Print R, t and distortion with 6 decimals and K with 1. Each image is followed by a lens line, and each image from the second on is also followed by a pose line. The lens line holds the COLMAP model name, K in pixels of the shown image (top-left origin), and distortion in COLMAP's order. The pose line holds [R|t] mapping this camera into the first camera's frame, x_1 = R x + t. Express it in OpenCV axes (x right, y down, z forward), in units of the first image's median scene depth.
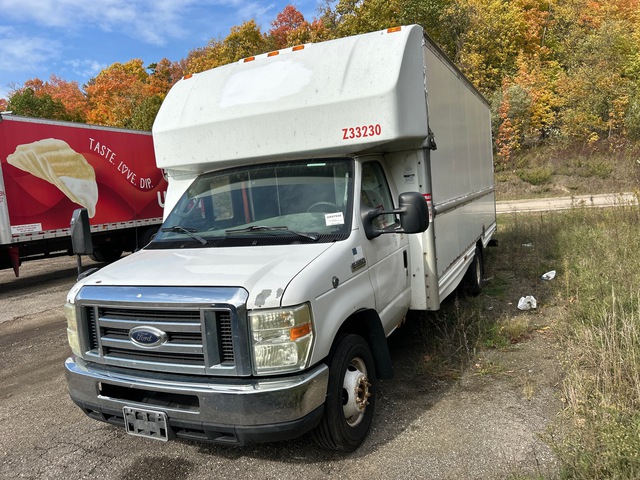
lens RADIAL K [[487.0, 0, 325.9], [0, 487.0, 243.4], [0, 0, 1]] dist [0.036146, -0.003998]
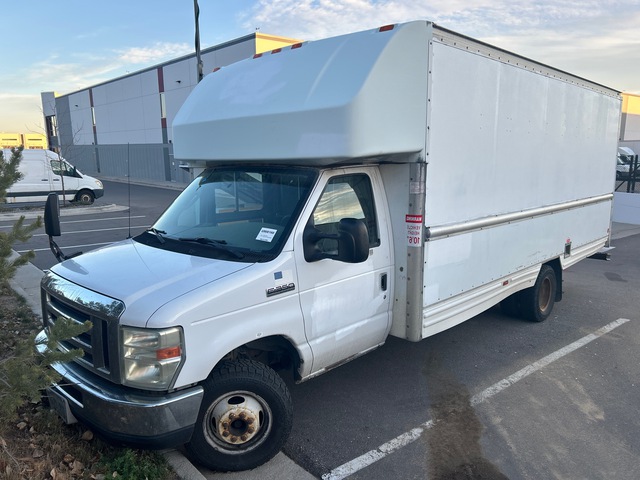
lens RADIAL K [[487.0, 0, 317.5], [0, 487.0, 247.5], [0, 0, 1]] dist [0.036146, -0.003998]
pose [[0.936305, 0.140991, -0.321643, 0.418332], [-0.114939, 0.988457, 0.098697, -0.137003], [0.331846, -0.055441, 0.941703, 0.119382]]
